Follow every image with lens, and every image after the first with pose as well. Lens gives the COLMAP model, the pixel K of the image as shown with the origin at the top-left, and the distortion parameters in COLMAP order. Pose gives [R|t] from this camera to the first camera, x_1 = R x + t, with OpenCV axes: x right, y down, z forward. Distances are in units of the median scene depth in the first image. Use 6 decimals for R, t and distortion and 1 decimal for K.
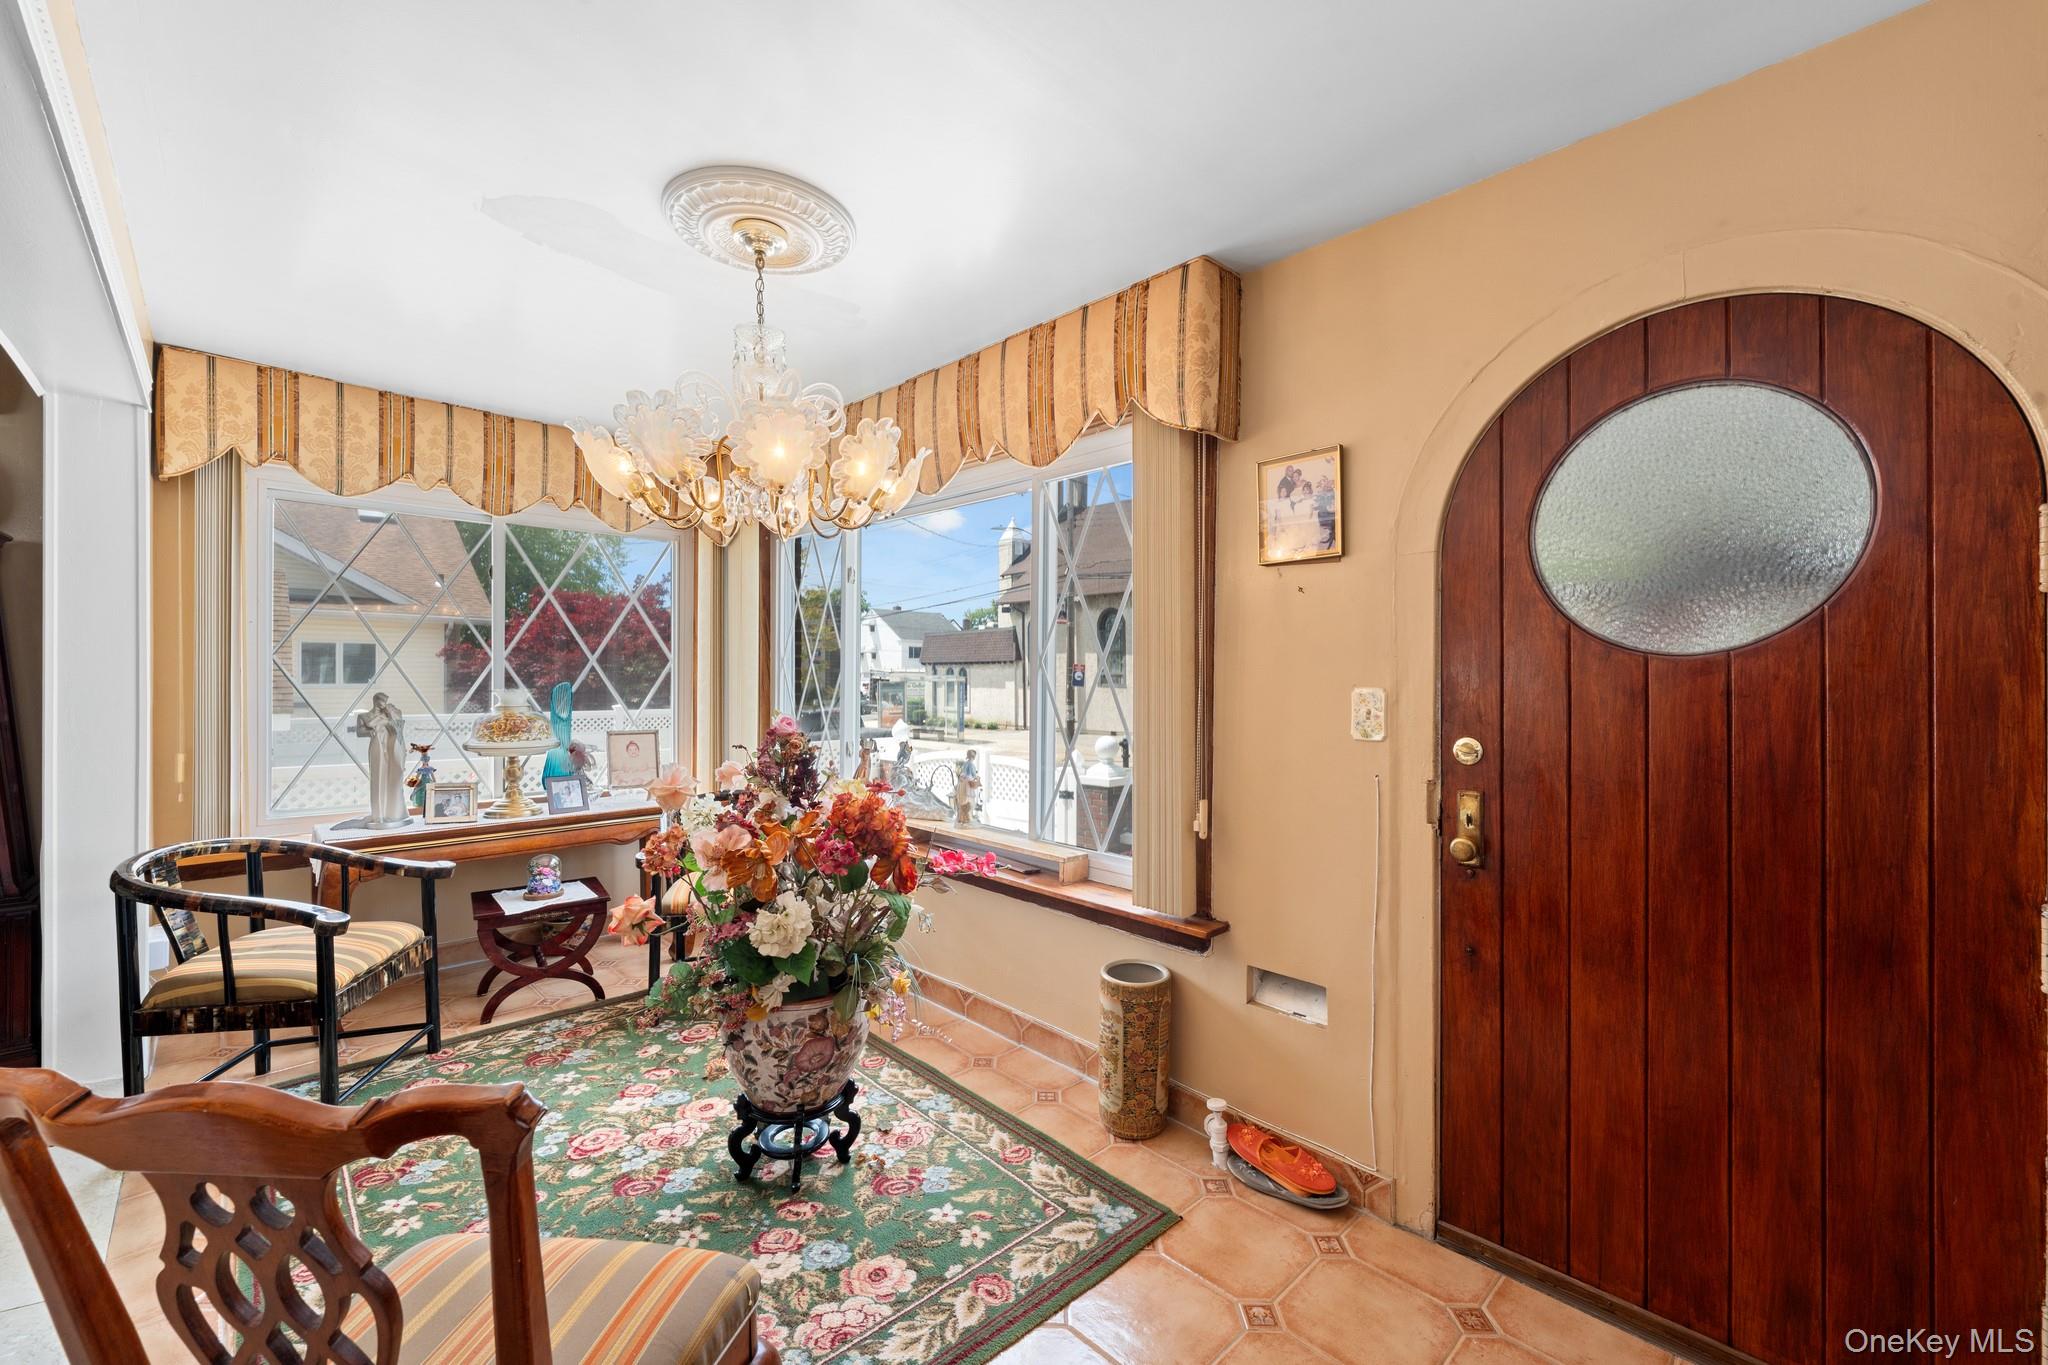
lens RADIAL K [[833.9, 0, 1024.0], [0, 833.9, 682.5], [0, 0, 1]] dist [-0.001926, -0.000252]
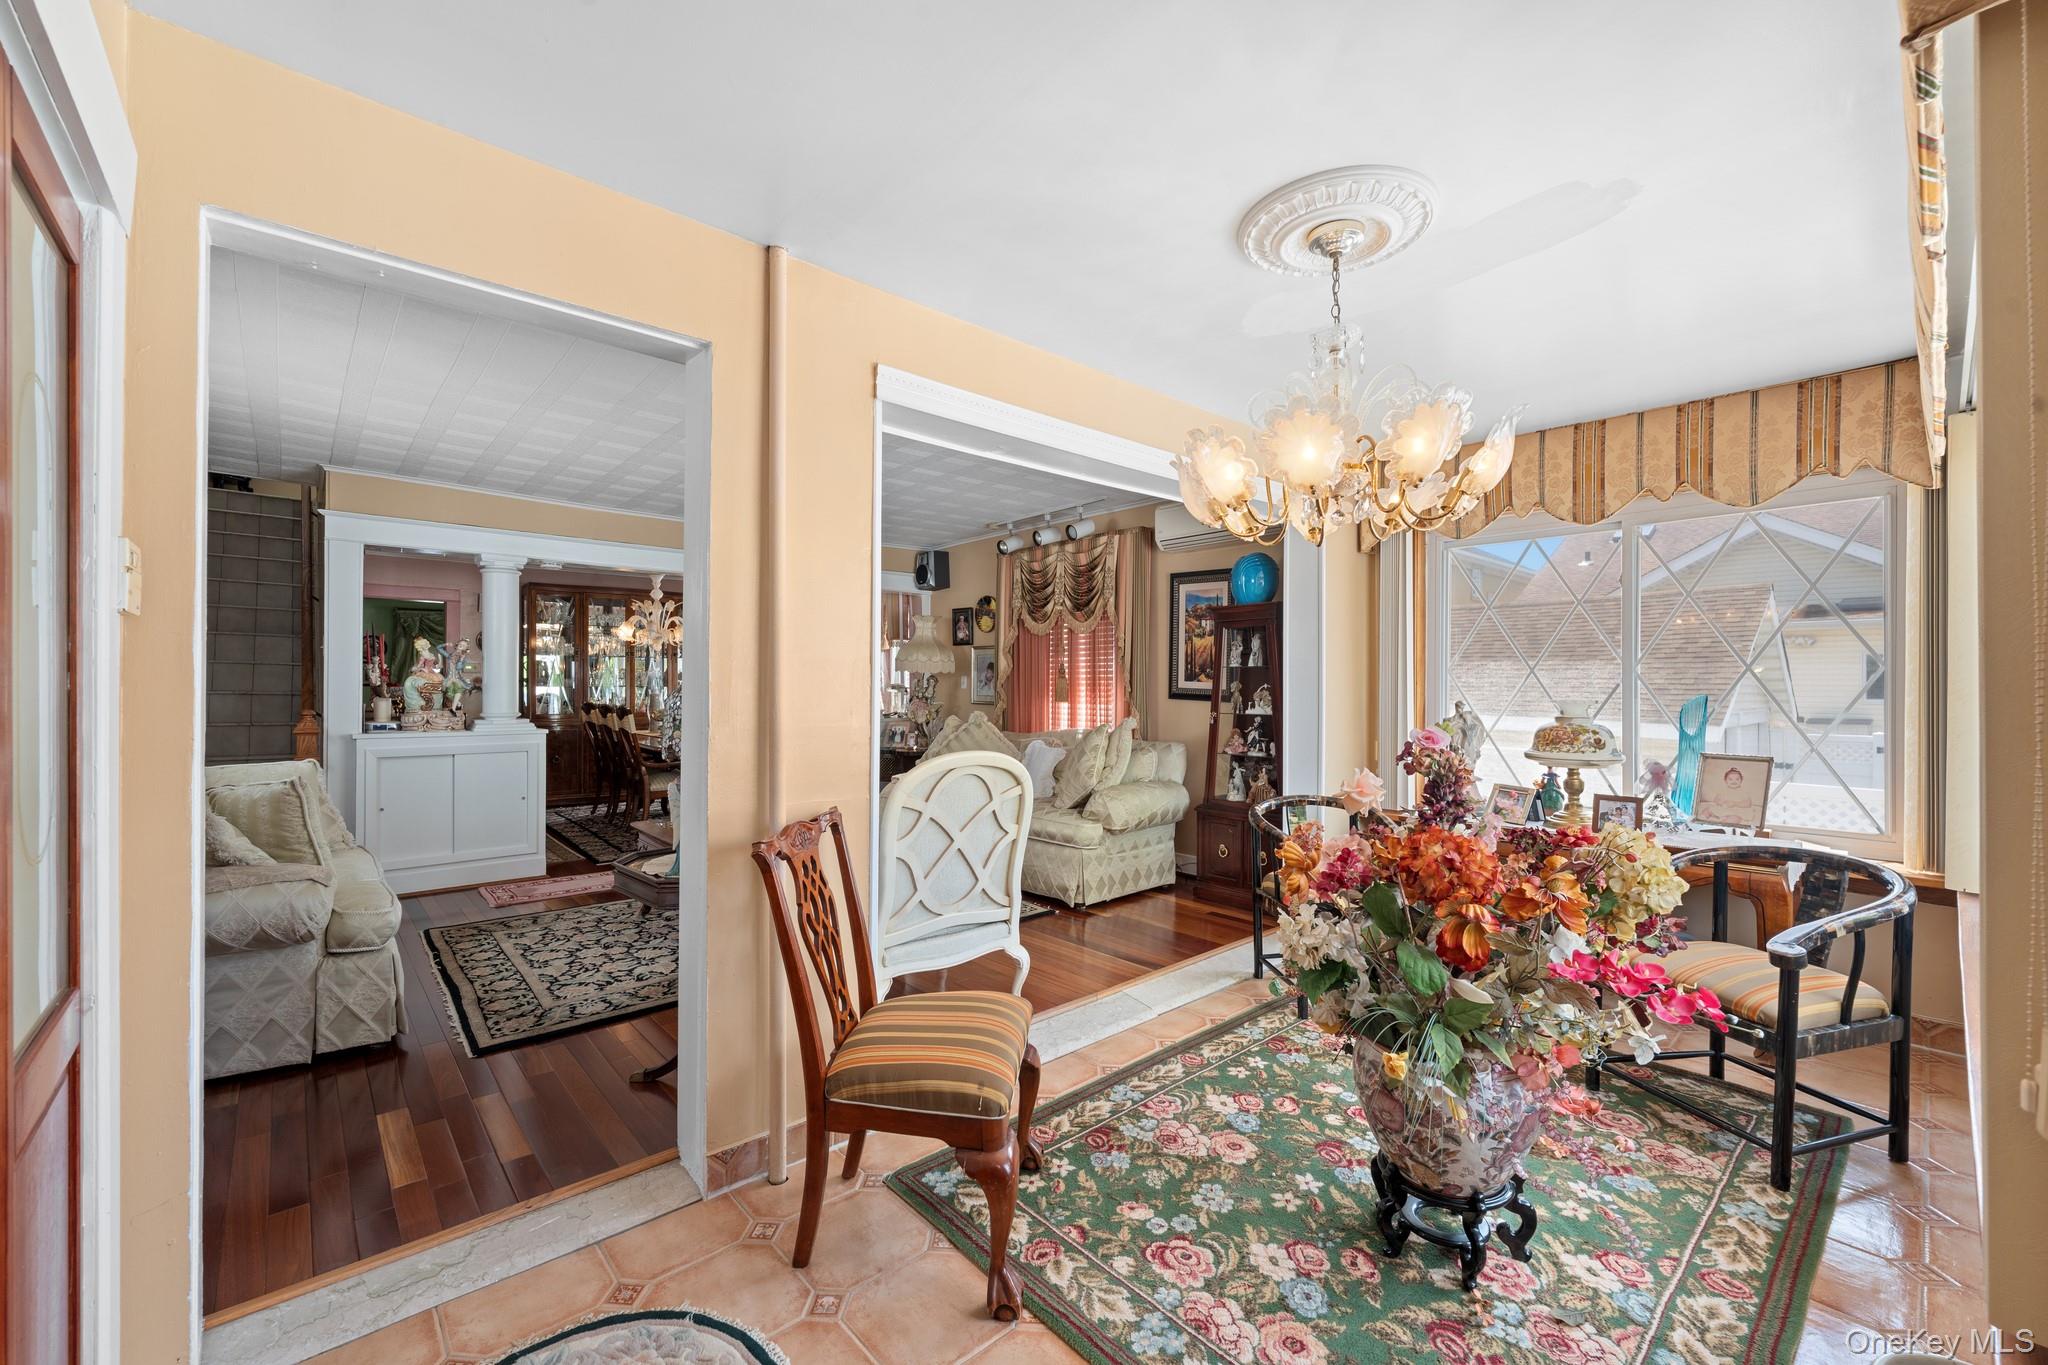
lens RADIAL K [[818.3, 0, 1017.0], [0, 818.3, 680.3], [0, 0, 1]] dist [-0.000817, -0.000222]
pose [[-0.035468, -0.009146, -0.999329, 0.454985], [-0.015964, 0.999836, -0.008585, 0.004681], [0.999243, 0.015648, -0.035608, 0.455128]]
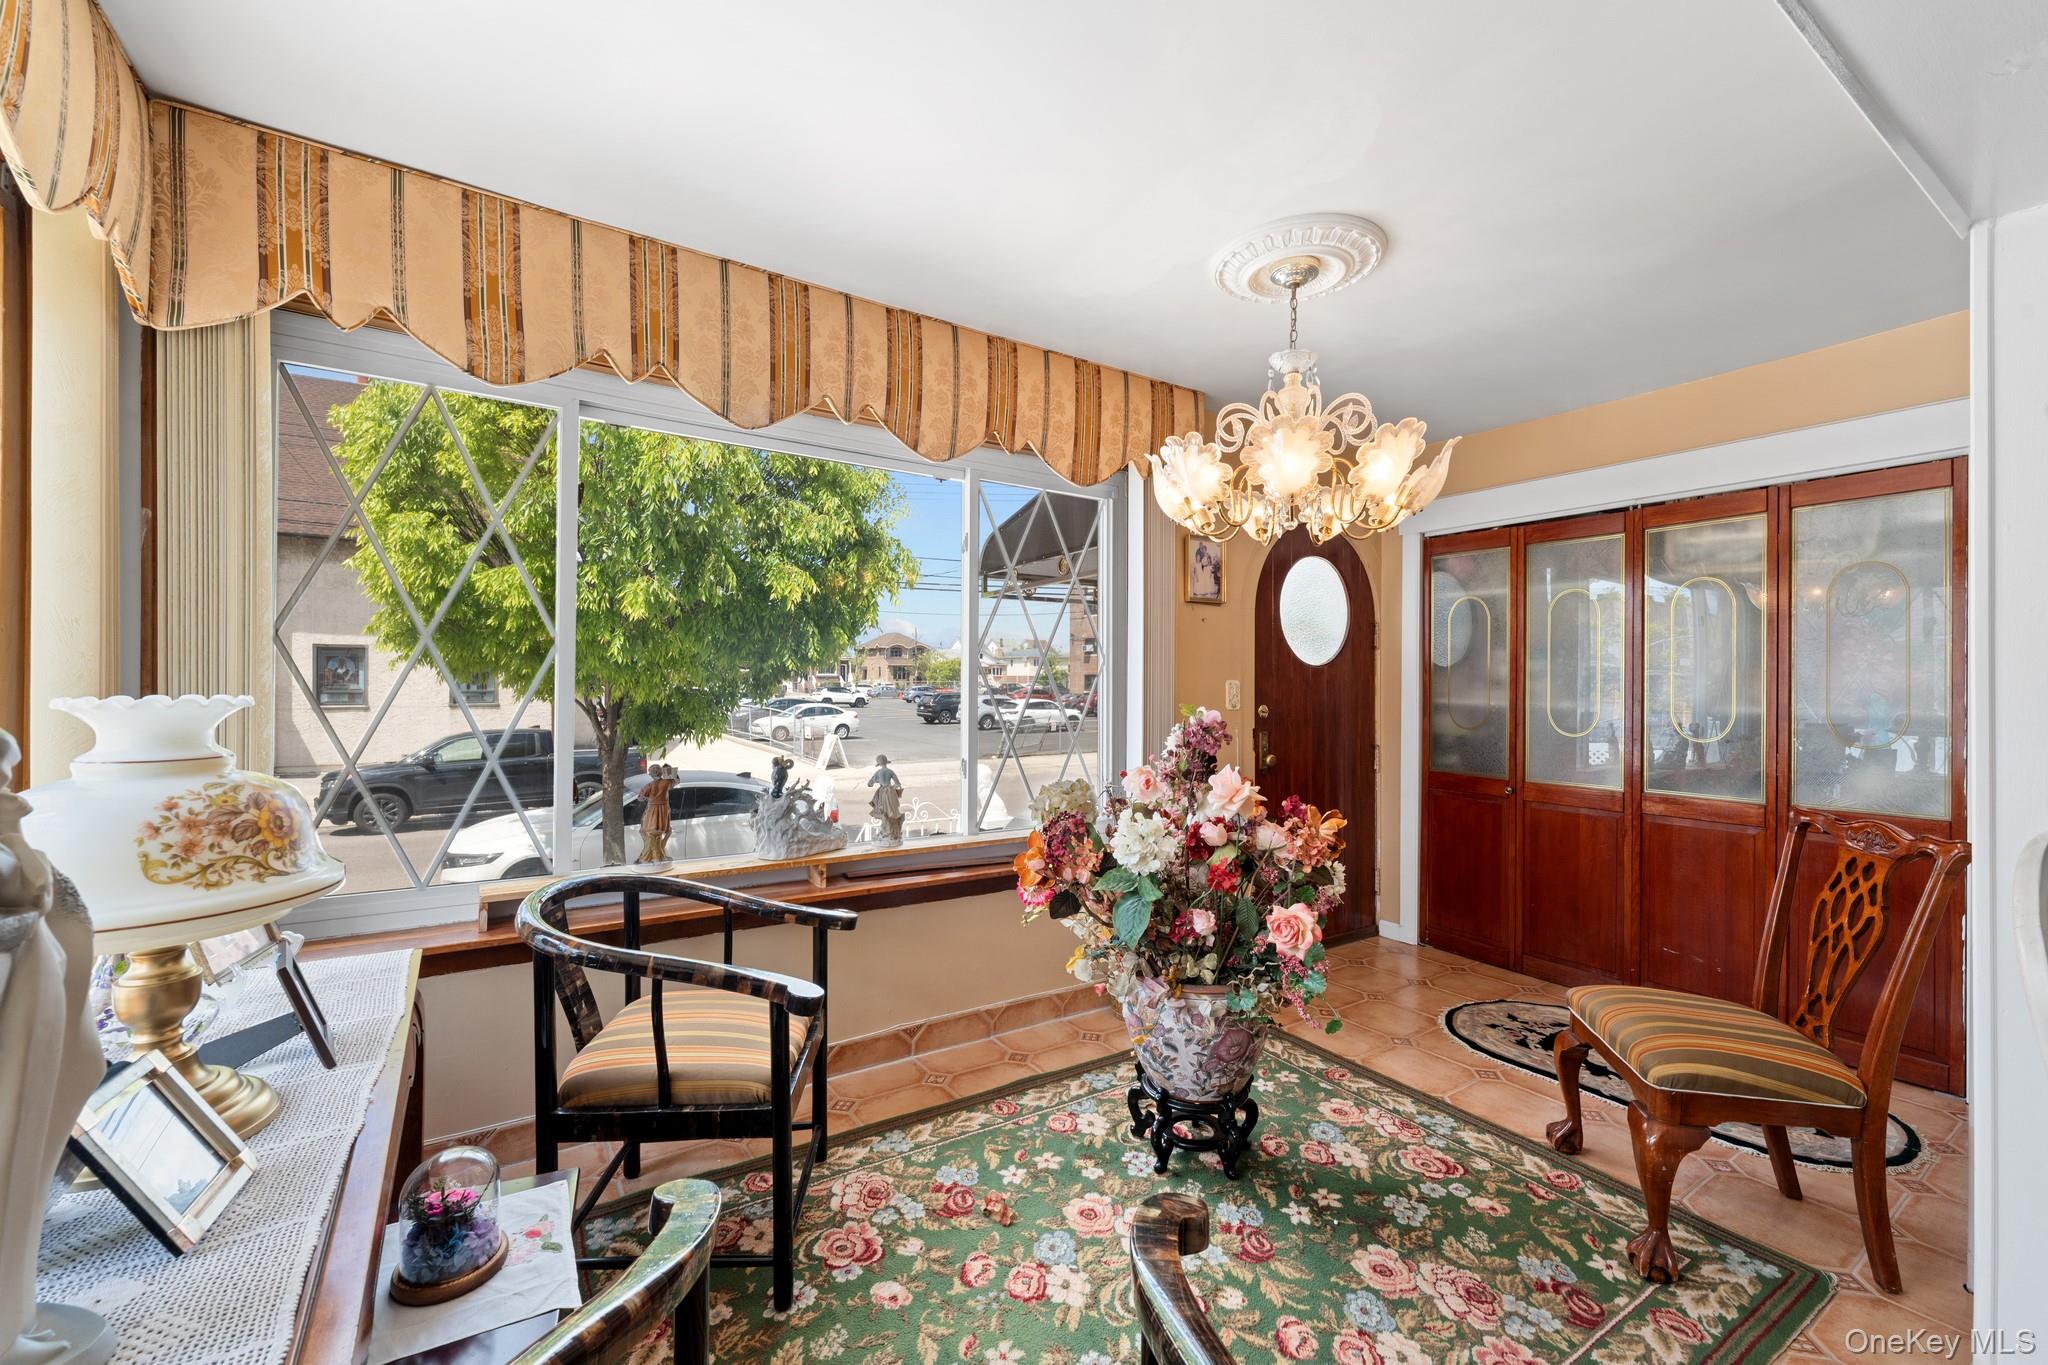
lens RADIAL K [[843.7, 0, 1018.2], [0, 843.7, 689.9], [0, 0, 1]] dist [0.000239, -0.000048]
pose [[0.179781, -0.008448, 0.983670, -1.016748], [0.006261, 0.999953, 0.007443, 0.008046], [-0.983687, 0.004821, 0.179826, 0.797519]]
